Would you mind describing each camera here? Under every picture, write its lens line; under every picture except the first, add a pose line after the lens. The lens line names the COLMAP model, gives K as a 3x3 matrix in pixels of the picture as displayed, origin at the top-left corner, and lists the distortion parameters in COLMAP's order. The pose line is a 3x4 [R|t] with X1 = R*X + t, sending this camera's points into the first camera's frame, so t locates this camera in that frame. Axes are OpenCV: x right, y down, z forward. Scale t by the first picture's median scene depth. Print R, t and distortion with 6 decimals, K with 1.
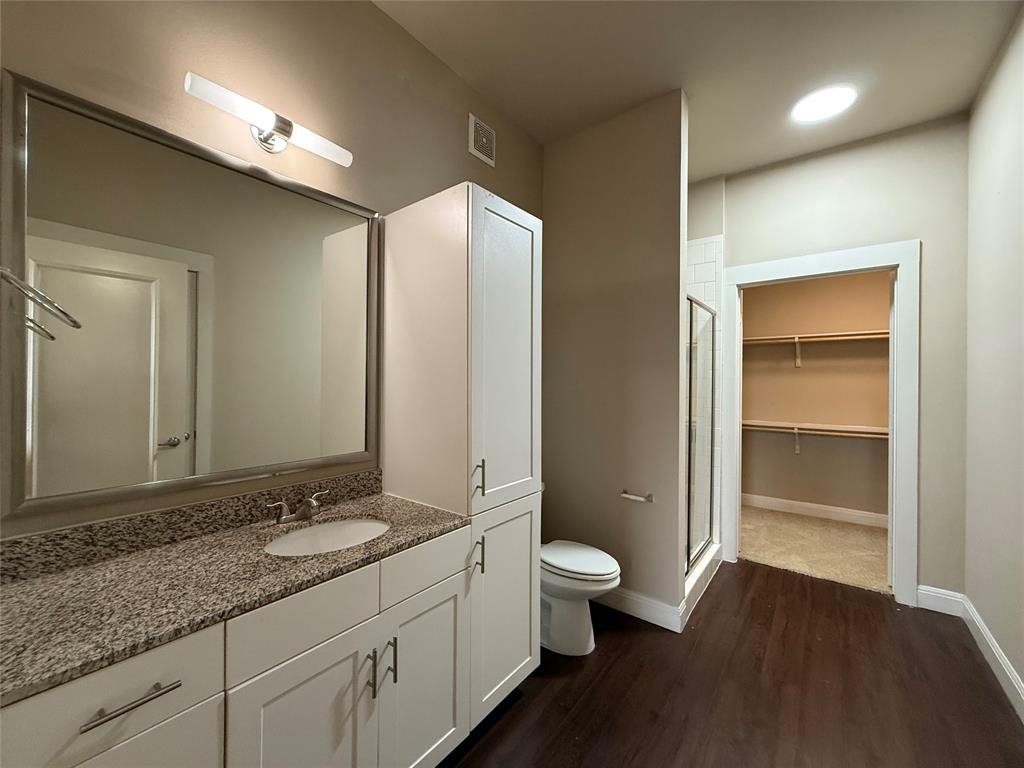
lens RADIAL K [[406.6, 0, 510.8], [0, 406.6, 383.6], [0, 0, 1]] dist [0.000629, 0.000048]
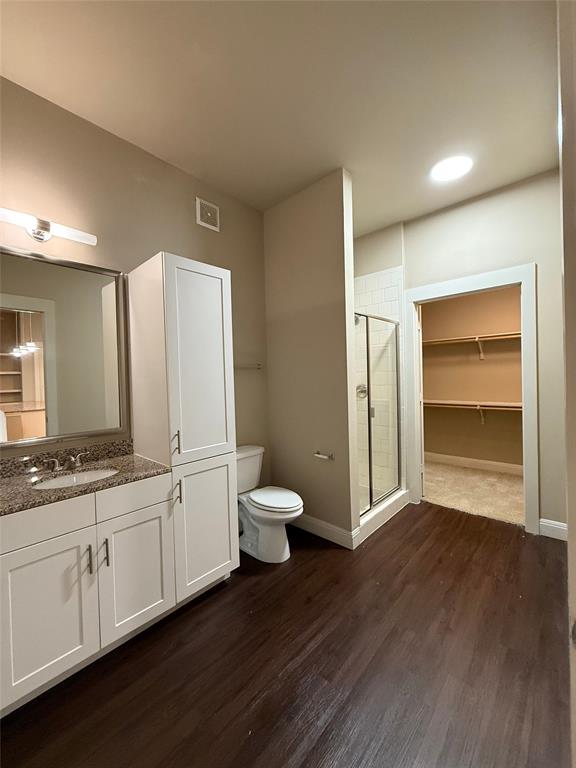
lens RADIAL K [[305.0, 0, 288.4], [0, 305.0, 382.8], [0, 0, 1]] dist [0.000629, 0.000048]
pose [[0.996337, -0.030842, -0.079756, 0.280846], [0.032123, 0.999374, 0.014825, 0.000081], [0.079249, -0.017333, 0.996704, -0.078745]]
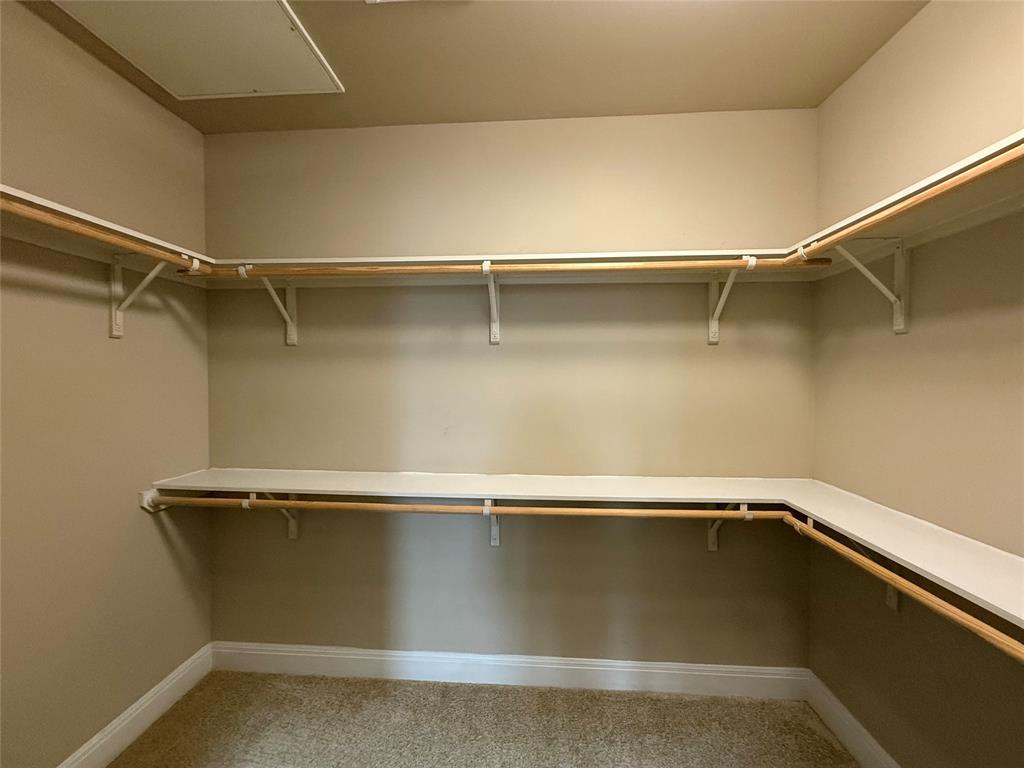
lens RADIAL K [[406.6, 0, 510.8], [0, 406.6, 383.6], [0, 0, 1]] dist [0.000629, 0.000048]
pose [[0.826152, -0.017594, 0.563173, 0.877730], [0.006252, 0.999737, 0.022061, -0.015506], [-0.563413, -0.014704, 0.826045, 1.170322]]
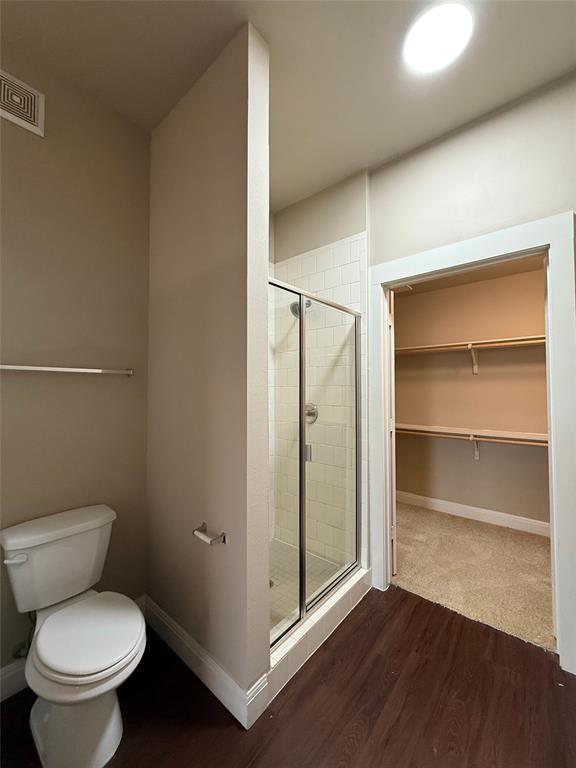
lens RADIAL K [[305.0, 0, 288.4], [0, 305.0, 382.8], [0, 0, 1]] dist [0.000629, 0.000048]
pose [[0.999172, -0.007934, -0.039910, 0.495329], [0.006825, 0.999589, -0.027852, -0.001250], [0.040114, 0.027557, 0.998815, 0.410923]]
